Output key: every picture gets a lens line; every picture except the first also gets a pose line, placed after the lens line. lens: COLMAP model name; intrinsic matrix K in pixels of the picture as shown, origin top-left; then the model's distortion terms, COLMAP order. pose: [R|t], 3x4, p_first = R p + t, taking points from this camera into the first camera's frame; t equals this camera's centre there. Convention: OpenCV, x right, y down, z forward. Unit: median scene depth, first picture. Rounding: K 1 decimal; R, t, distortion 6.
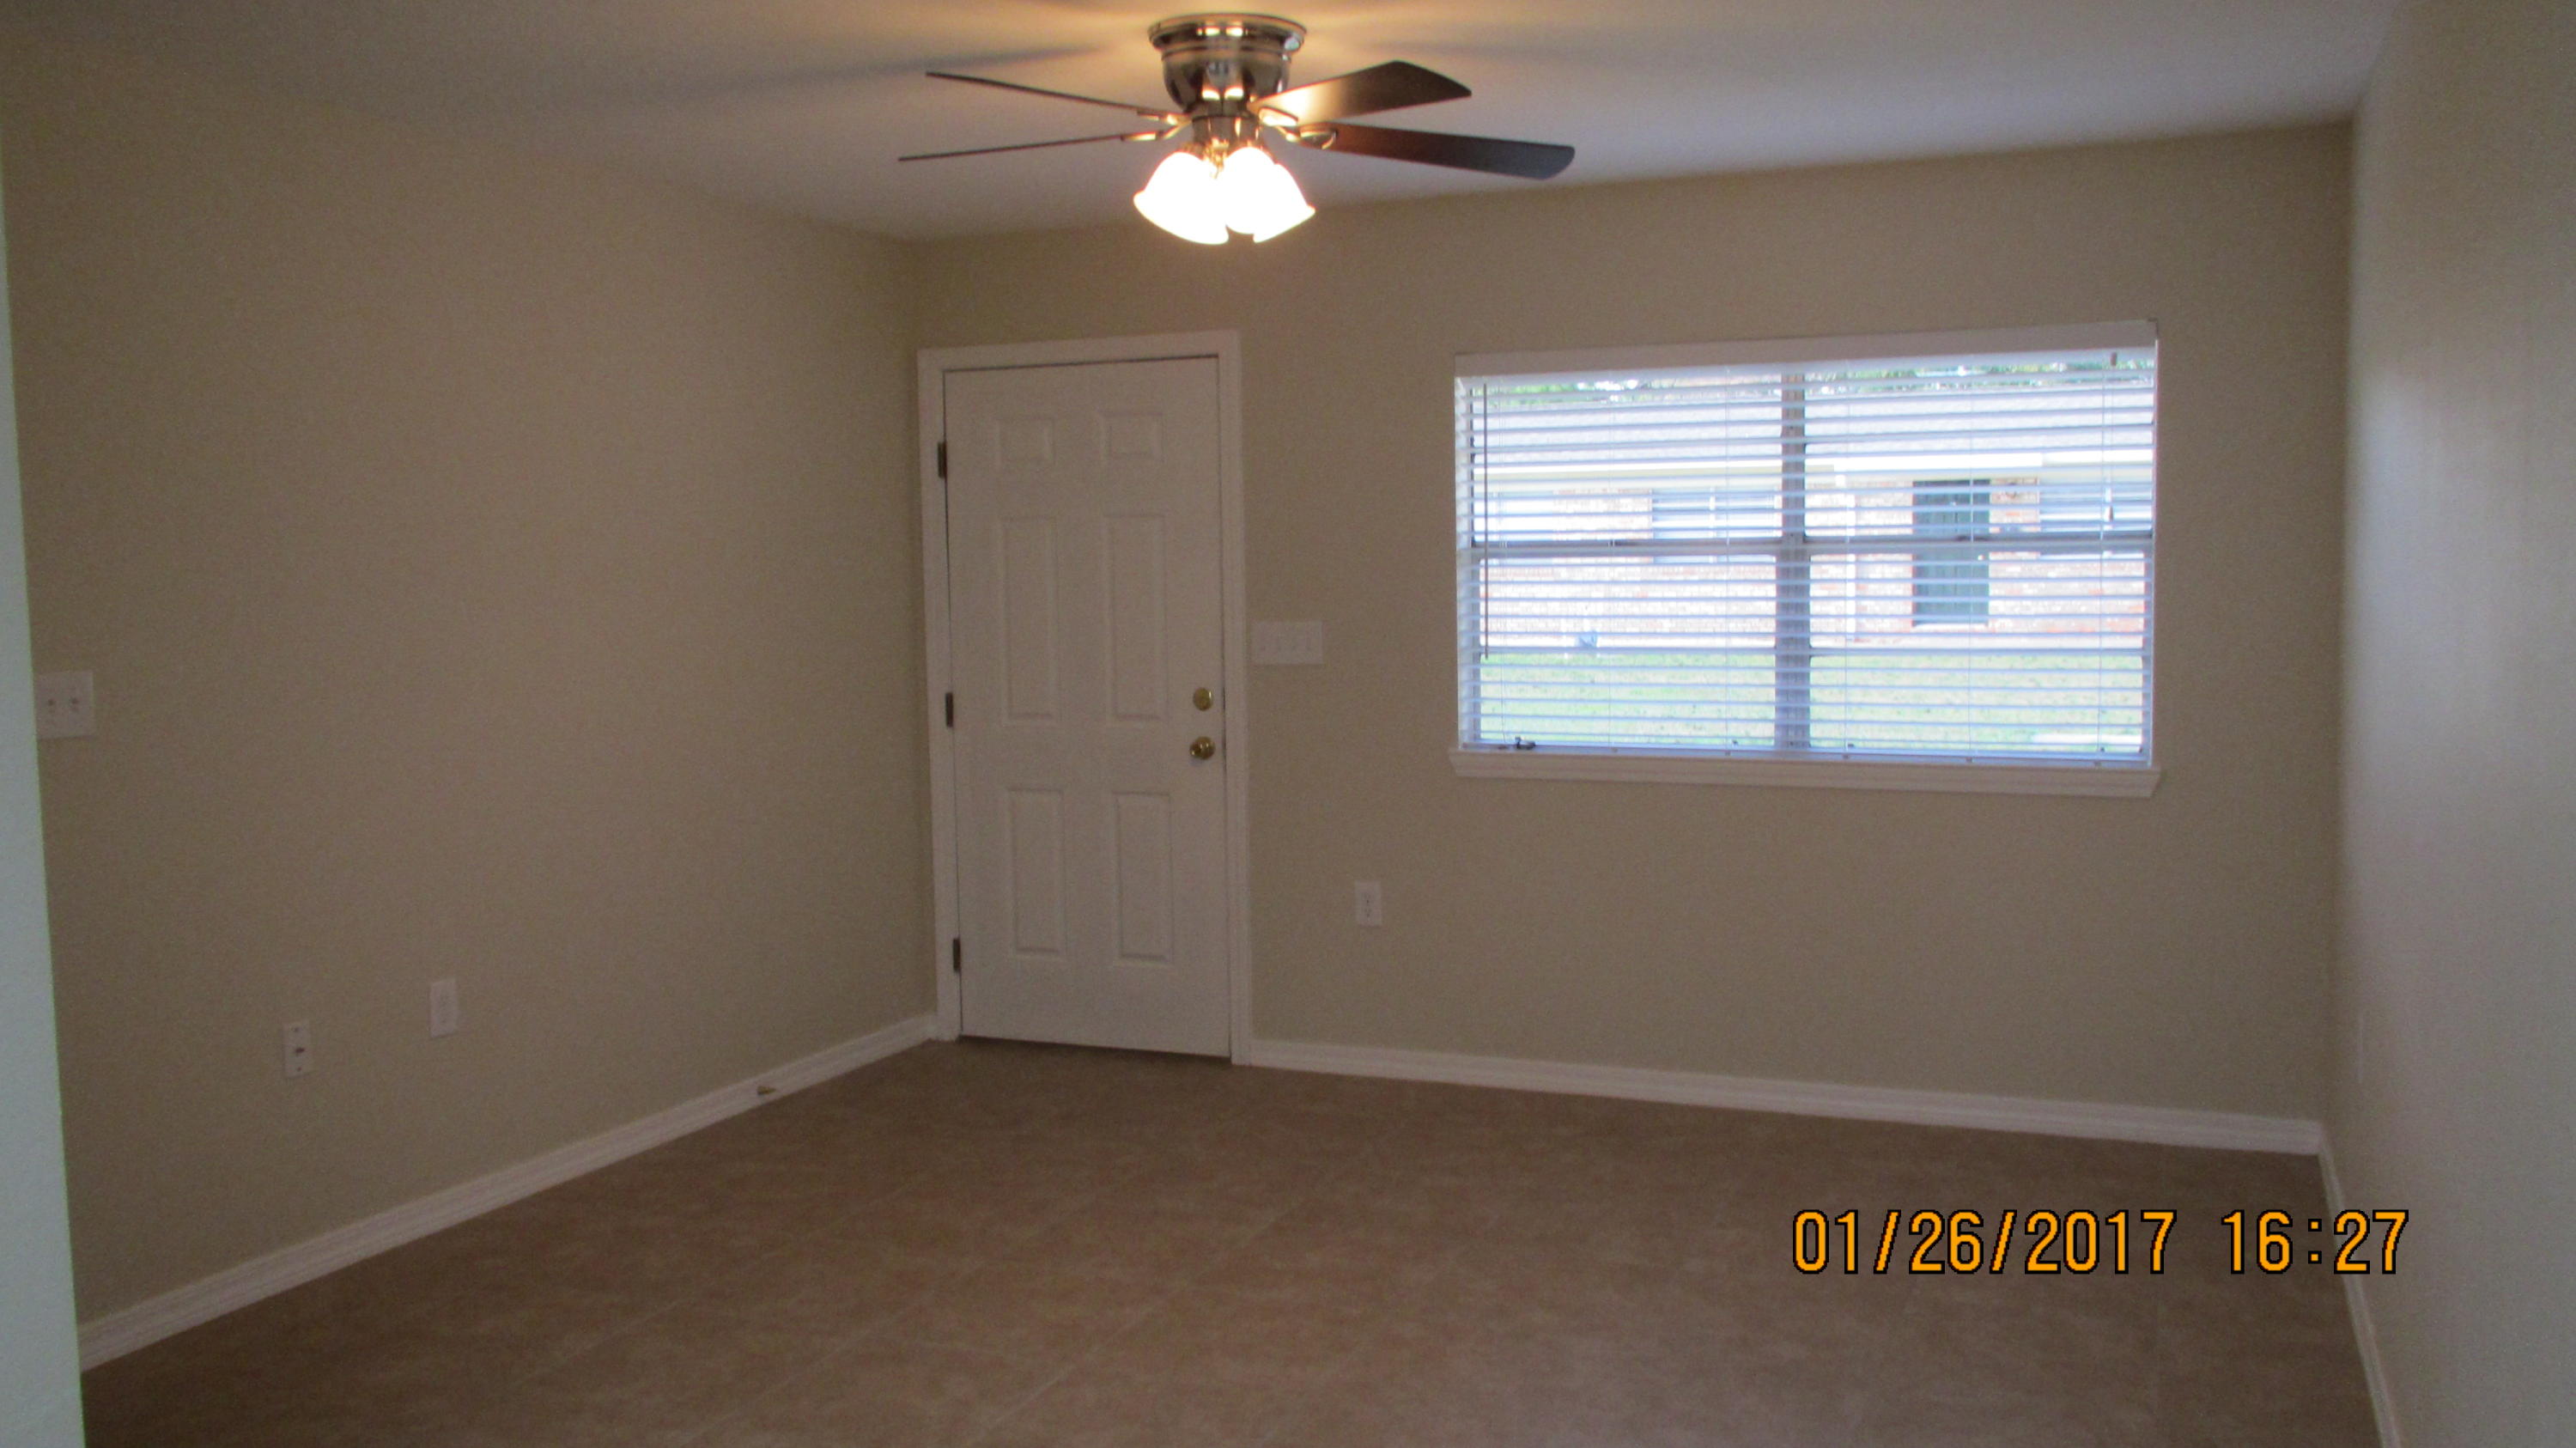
lens RADIAL K [[2172.2, 0, 1289.6], [0, 2172.2, 726.6], [0, 0, 1]] dist [0.010806, 0.009862]
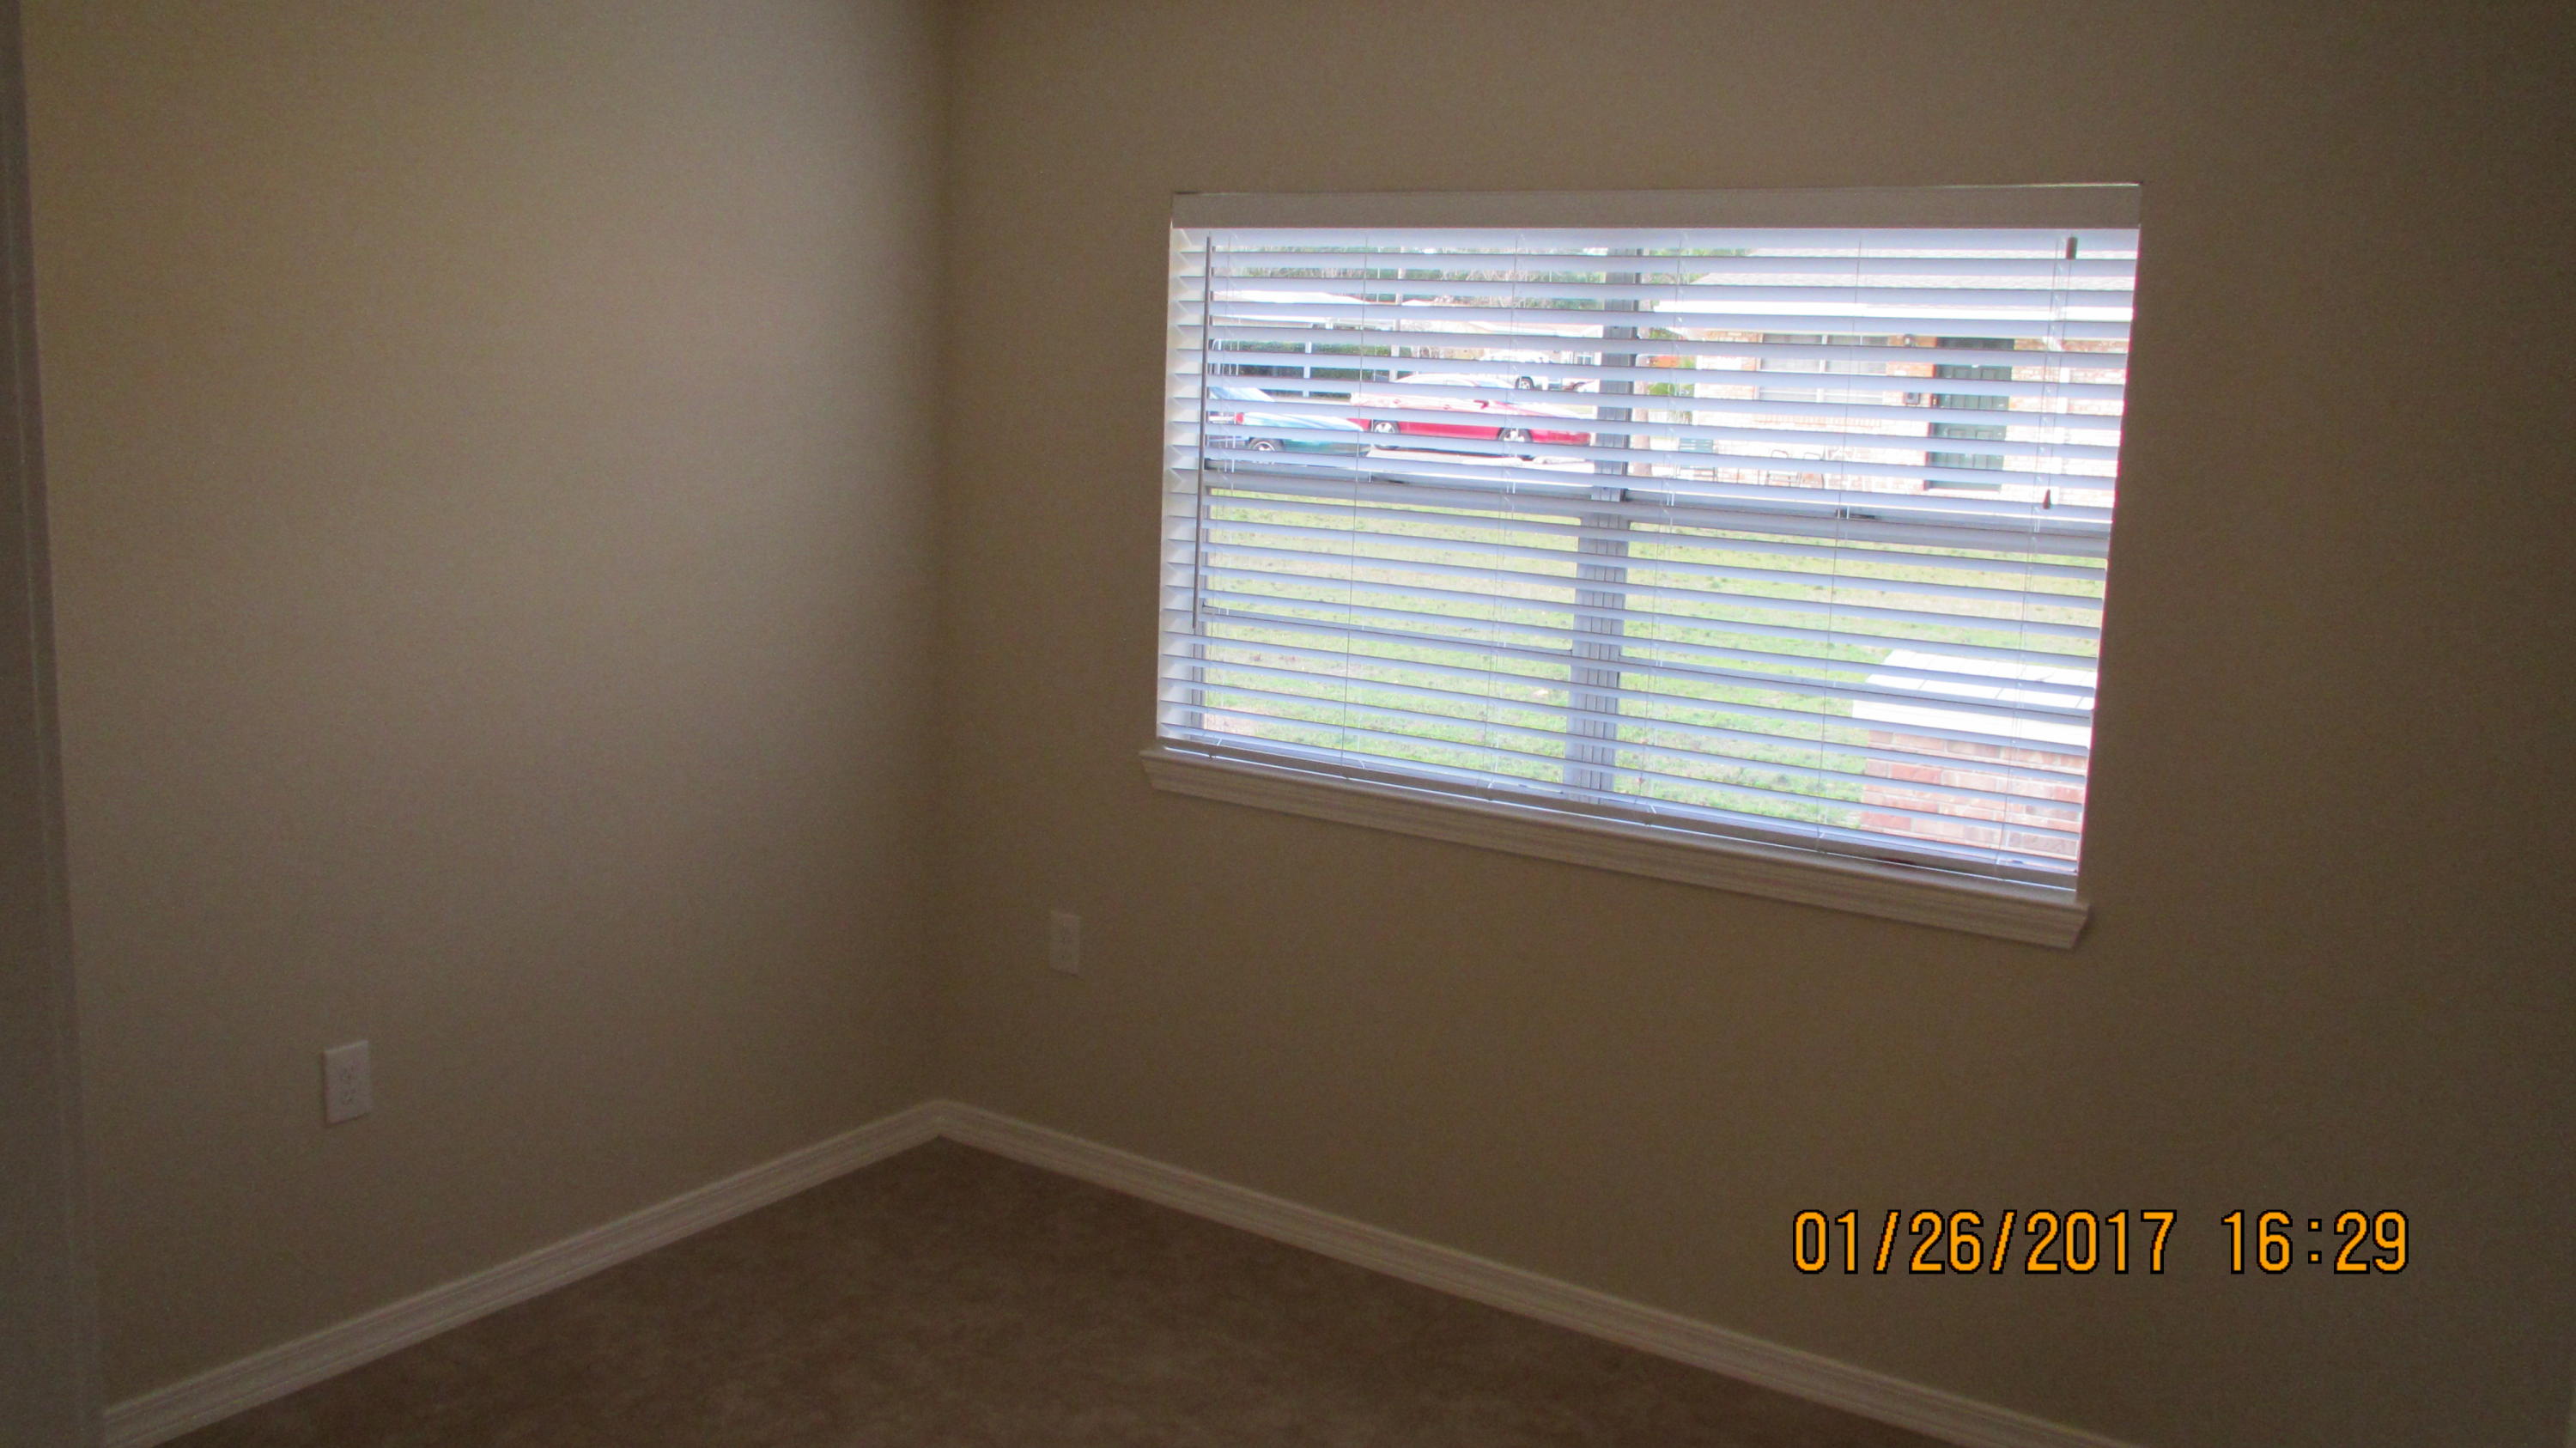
lens RADIAL K [[2172.2, 0, 1287.2], [0, 2172.2, 723.1], [0, 0, 1]] dist [0.010806, 0.009862]
pose [[0.978568, 0.117762, -0.168930, 0.255868], [-0.117570, 0.993002, 0.011173, -0.012286], [0.169064, 0.008927, 0.985565, 0.318817]]
